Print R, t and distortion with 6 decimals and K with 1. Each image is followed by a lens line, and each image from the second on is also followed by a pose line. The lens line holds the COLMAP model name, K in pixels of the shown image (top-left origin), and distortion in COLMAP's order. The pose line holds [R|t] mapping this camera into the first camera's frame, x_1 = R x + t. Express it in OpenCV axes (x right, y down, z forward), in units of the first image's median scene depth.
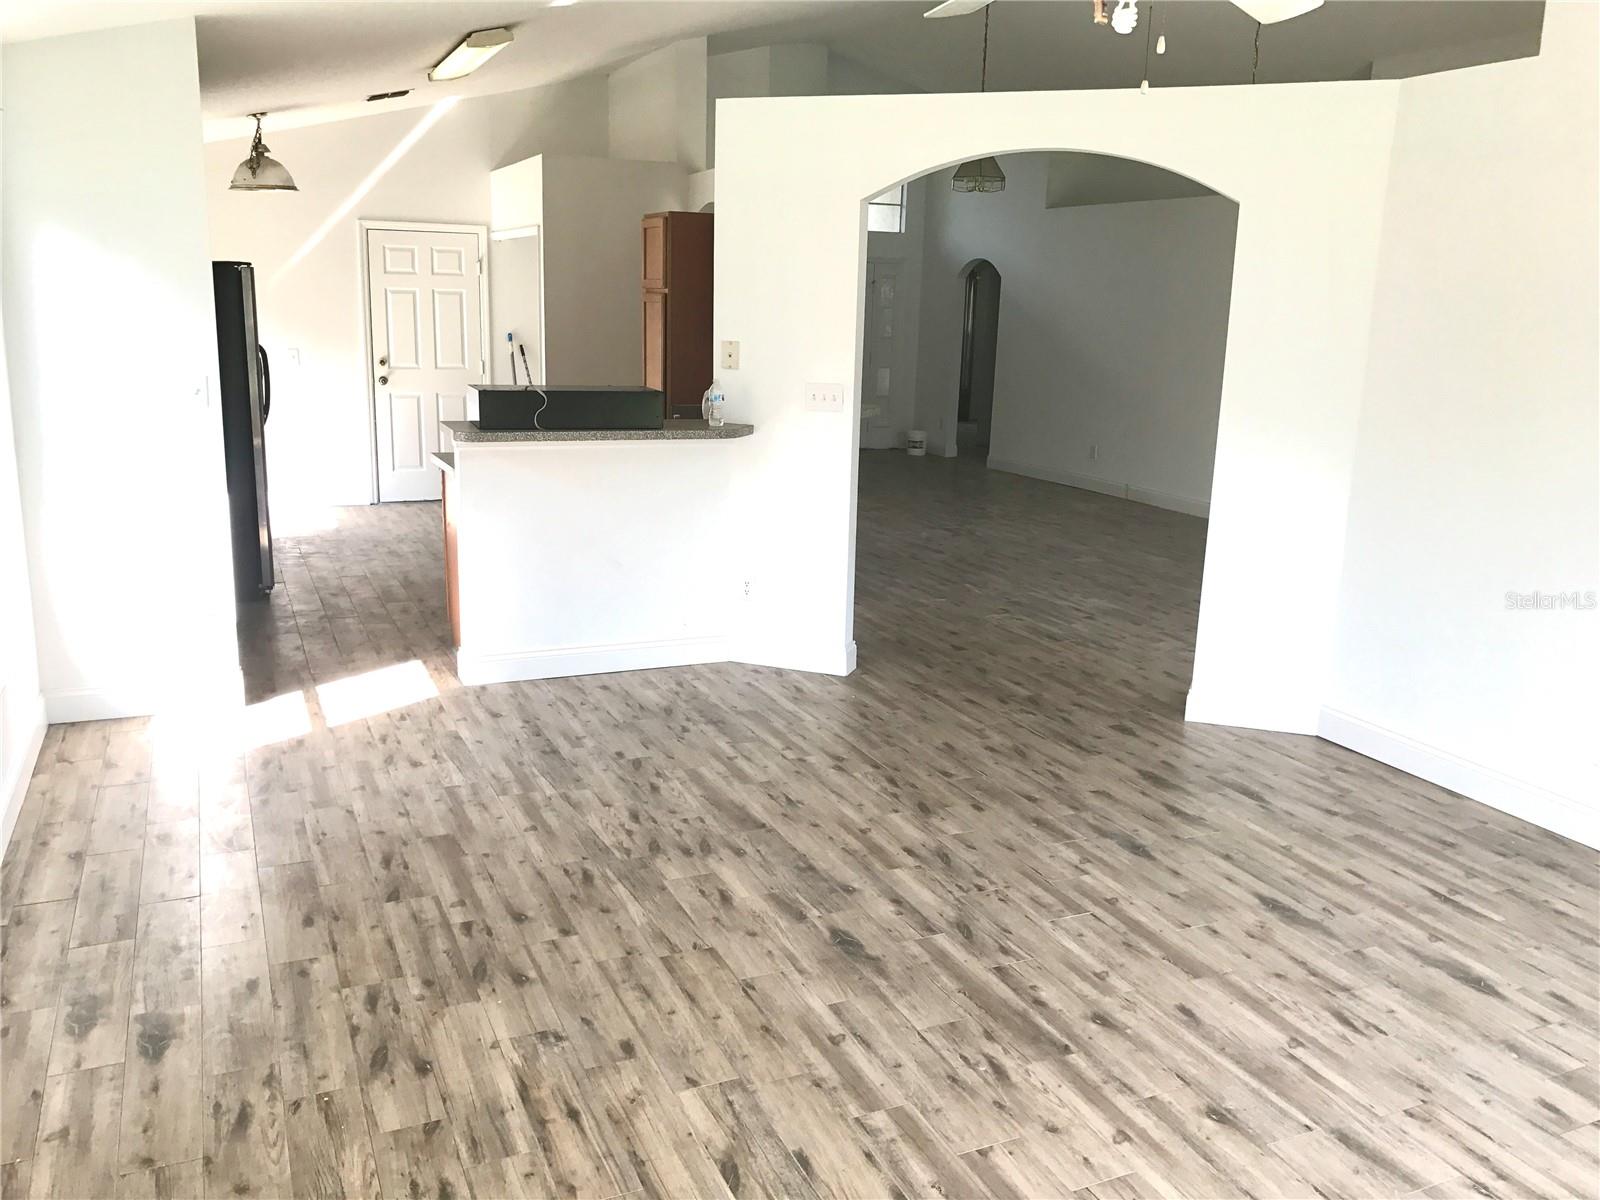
lens RADIAL K [[1309.7, 0, 800.0], [0, 1309.7, 600.0], [0, 0, 1]] dist [0.004917, 0.001934]
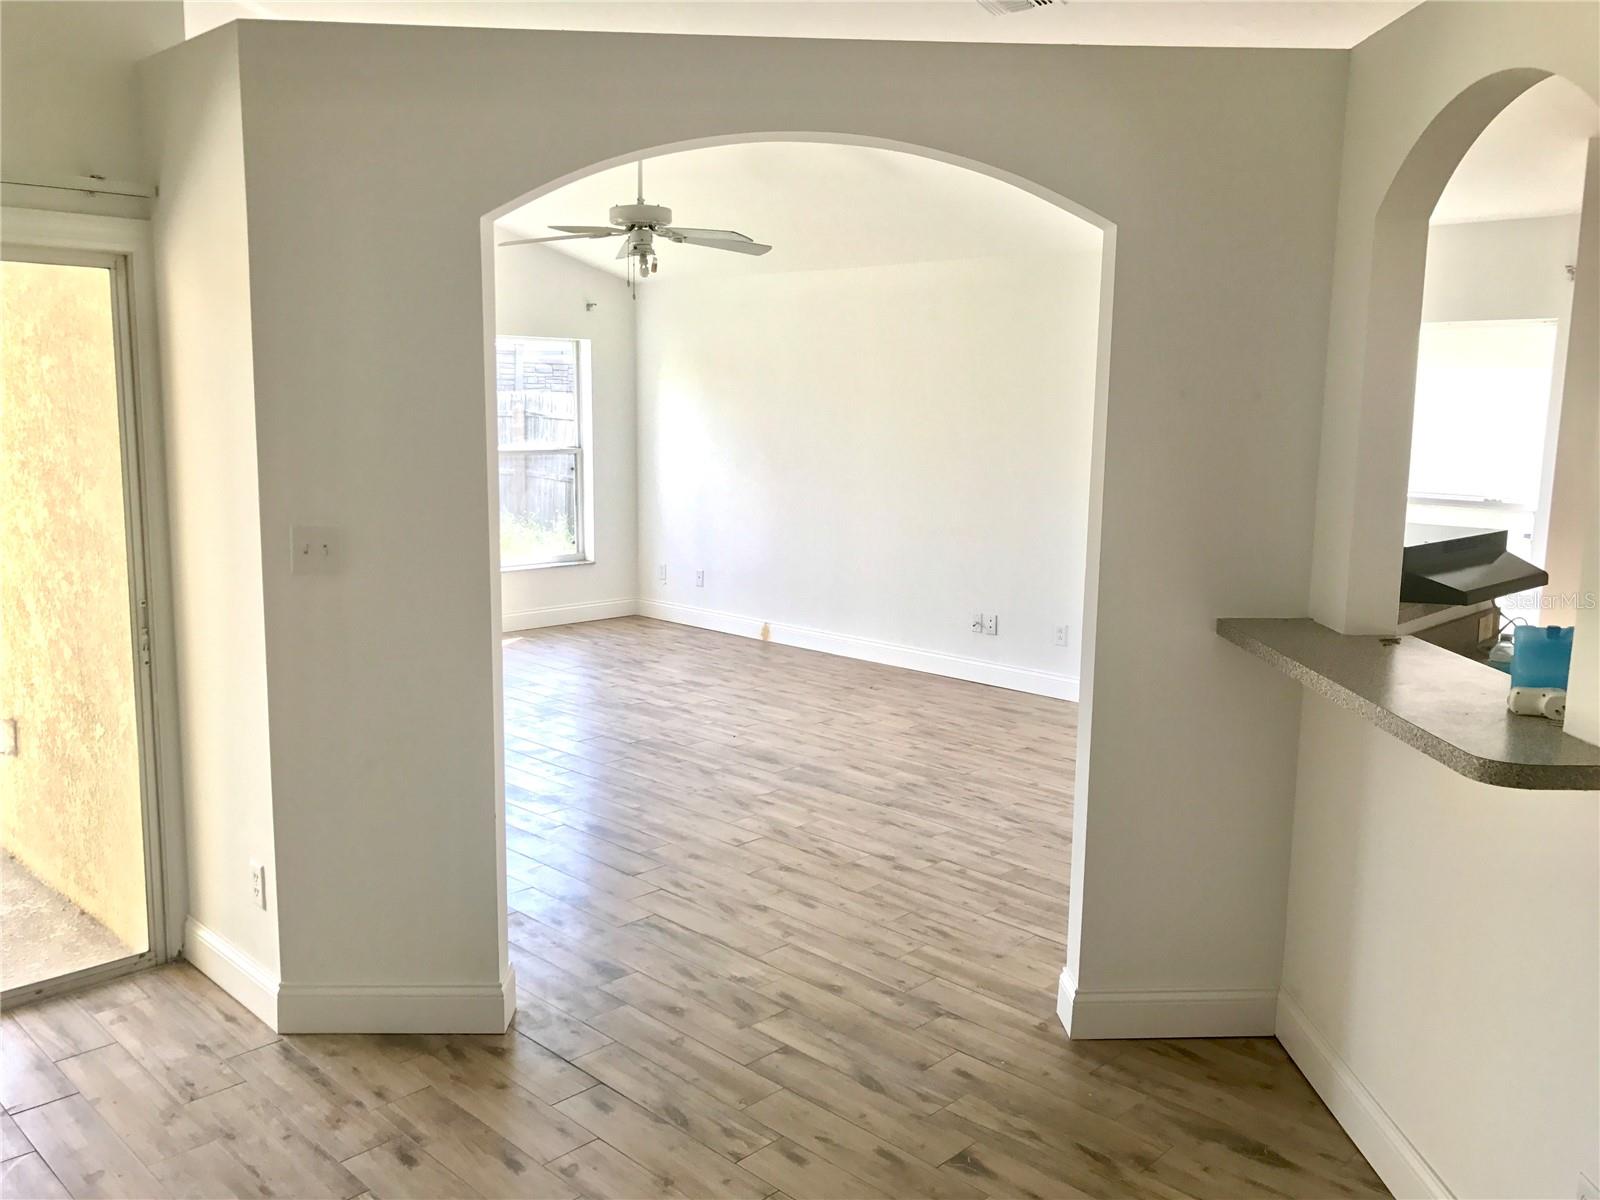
lens RADIAL K [[1309.7, 0, 800.0], [0, 1309.7, 600.0], [0, 0, 1]] dist [0.004917, 0.001934]
pose [[-0.929690, 0.016017, -0.367994, 0.533107], [-0.120925, 0.930410, 0.345999, -0.457536], [0.347926, 0.366171, -0.863056, 2.061017]]
